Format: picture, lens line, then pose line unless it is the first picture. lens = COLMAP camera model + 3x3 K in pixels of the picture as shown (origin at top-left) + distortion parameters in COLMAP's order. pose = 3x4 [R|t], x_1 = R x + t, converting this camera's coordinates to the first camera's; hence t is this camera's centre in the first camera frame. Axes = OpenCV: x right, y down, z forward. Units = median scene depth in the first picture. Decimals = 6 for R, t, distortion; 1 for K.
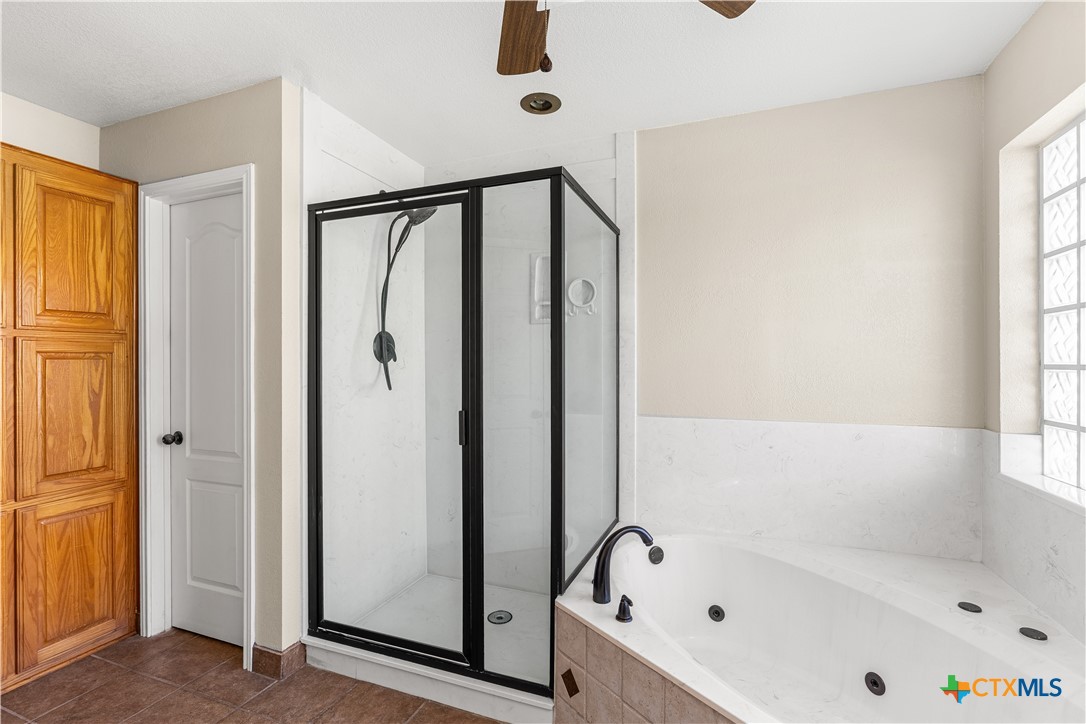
lens RADIAL K [[487.0, 0, 543.6], [0, 487.0, 366.7], [0, 0, 1]] dist [-0.003598, 0.001730]
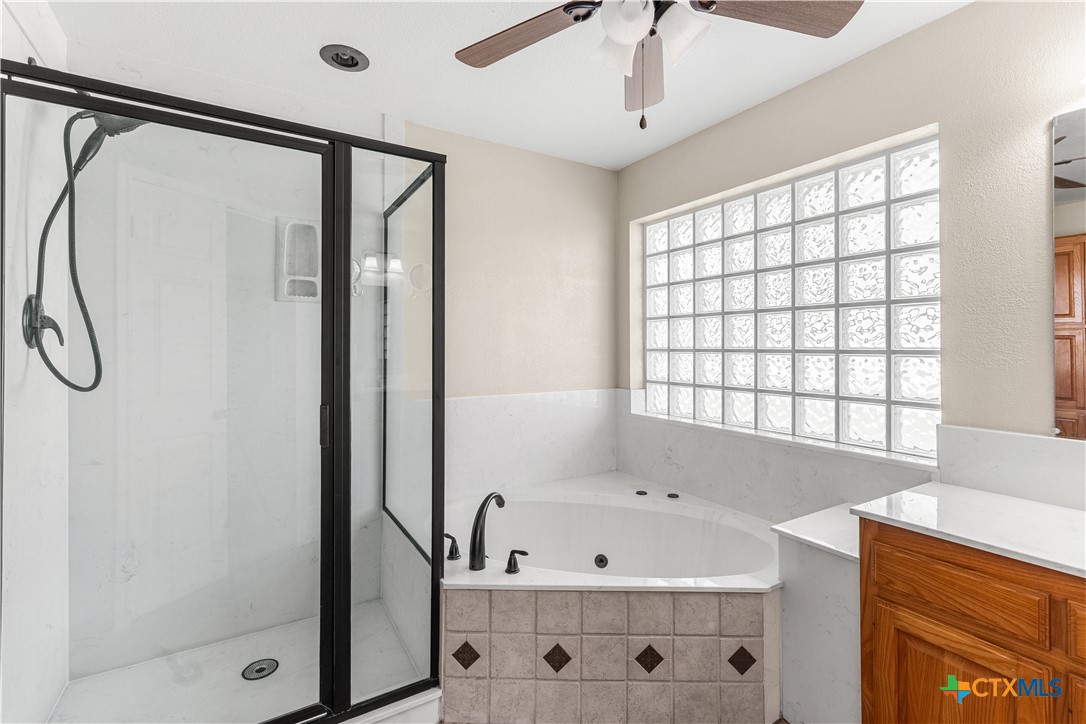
lens RADIAL K [[487.0, 0, 549.5], [0, 487.0, 346.0], [0, 0, 1]] dist [-0.003598, 0.001730]
pose [[0.614458, 0.002696, 0.788945, -0.582400], [0.006462, 0.999943, -0.008450, -0.001496], [-0.788923, 0.010290, 0.614406, 0.188871]]
